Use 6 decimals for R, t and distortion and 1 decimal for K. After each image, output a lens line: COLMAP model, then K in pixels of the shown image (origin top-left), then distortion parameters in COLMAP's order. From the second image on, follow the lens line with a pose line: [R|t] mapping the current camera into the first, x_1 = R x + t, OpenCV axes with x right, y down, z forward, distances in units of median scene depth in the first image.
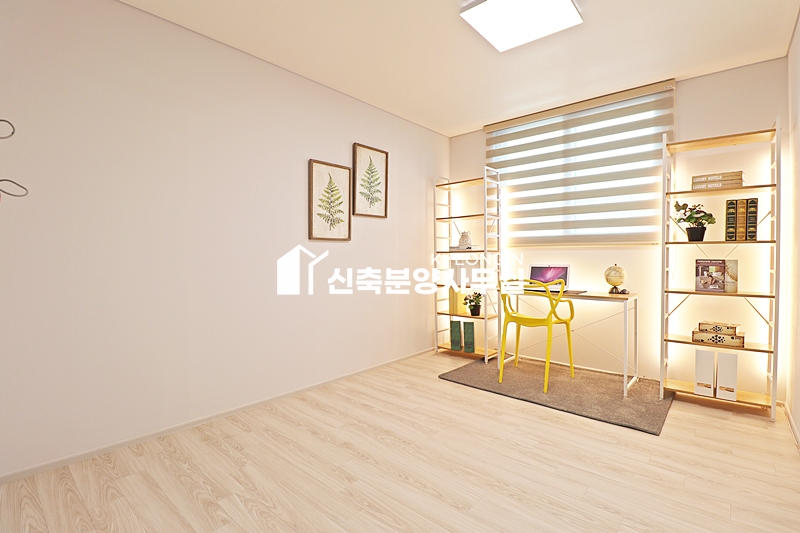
lens RADIAL K [[370.4, 0, 401.2], [0, 370.4, 263.3], [0, 0, 1]] dist [-0.004224, -0.011024]
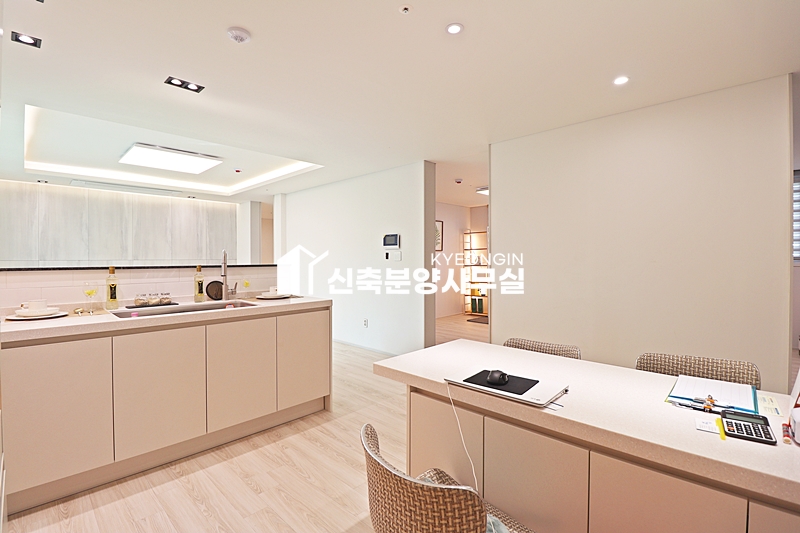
lens RADIAL K [[370.4, 0, 402.0], [0, 370.4, 262.5], [0, 0, 1]] dist [-0.004224, -0.011024]
pose [[0.999109, -0.001110, -0.042187, -0.169868], [0.000522, 0.999903, -0.013930, -0.019784], [0.042198, 0.013895, 0.999013, -1.106700]]
